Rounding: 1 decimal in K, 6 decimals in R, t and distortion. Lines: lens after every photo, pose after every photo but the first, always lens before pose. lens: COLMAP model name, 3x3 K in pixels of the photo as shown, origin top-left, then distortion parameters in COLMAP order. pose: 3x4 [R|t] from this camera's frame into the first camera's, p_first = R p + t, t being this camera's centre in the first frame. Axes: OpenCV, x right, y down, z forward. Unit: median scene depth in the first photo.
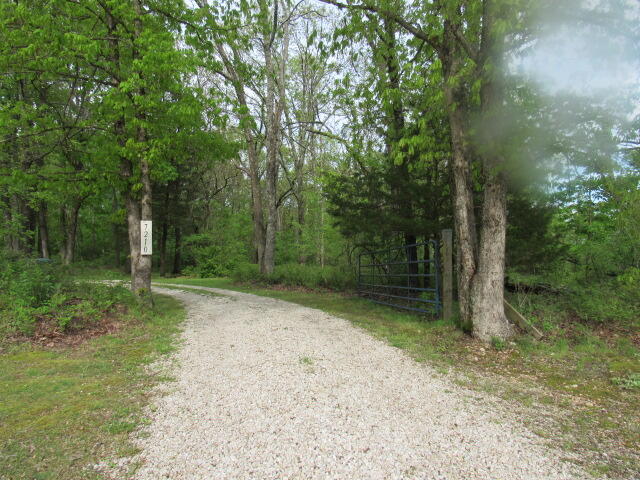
lens RADIAL K [[479.2, 0, 319.1], [0, 479.2, 241.7], [0, 0, 1]] dist [-0.023519, 0.032082]
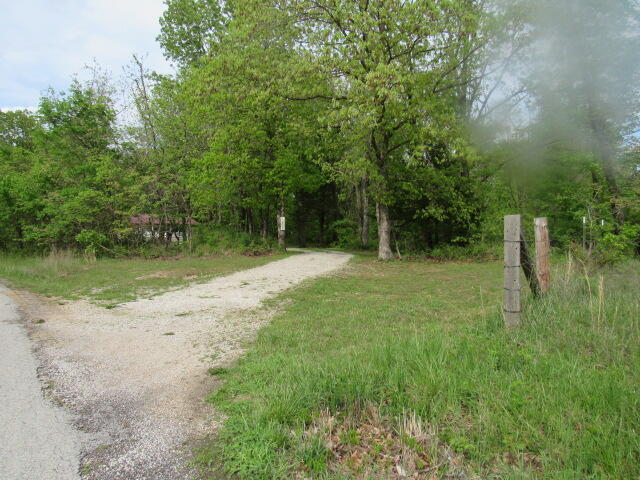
lens RADIAL K [[479.2, 0, 319.9], [0, 479.2, 238.9], [0, 0, 1]] dist [-0.023519, 0.032082]
pose [[0.927756, 0.004293, -0.373162, 0.789365], [0.006844, 0.999570, 0.028514, 0.001232], [0.373124, -0.029008, 0.927328, -1.327781]]
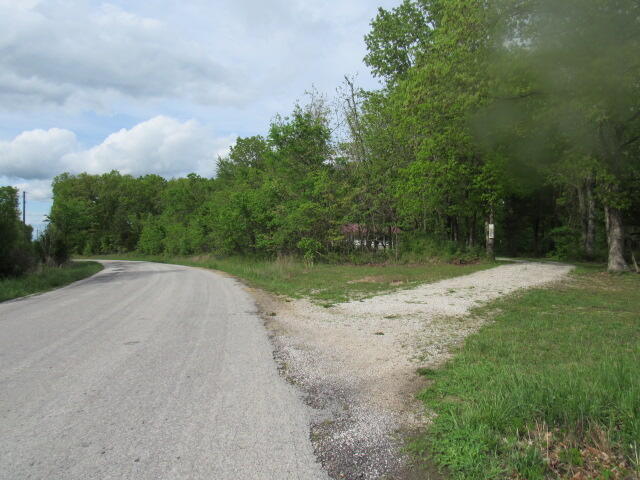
lens RADIAL K [[479.2, 0, 314.8], [0, 479.2, 242.9], [0, 0, 1]] dist [-0.023519, 0.032082]
pose [[0.688158, 0.002515, -0.725556, 0.798031], [0.010675, 0.999851, 0.013590, 0.008698], [0.725482, -0.017097, 0.688029, -1.357238]]
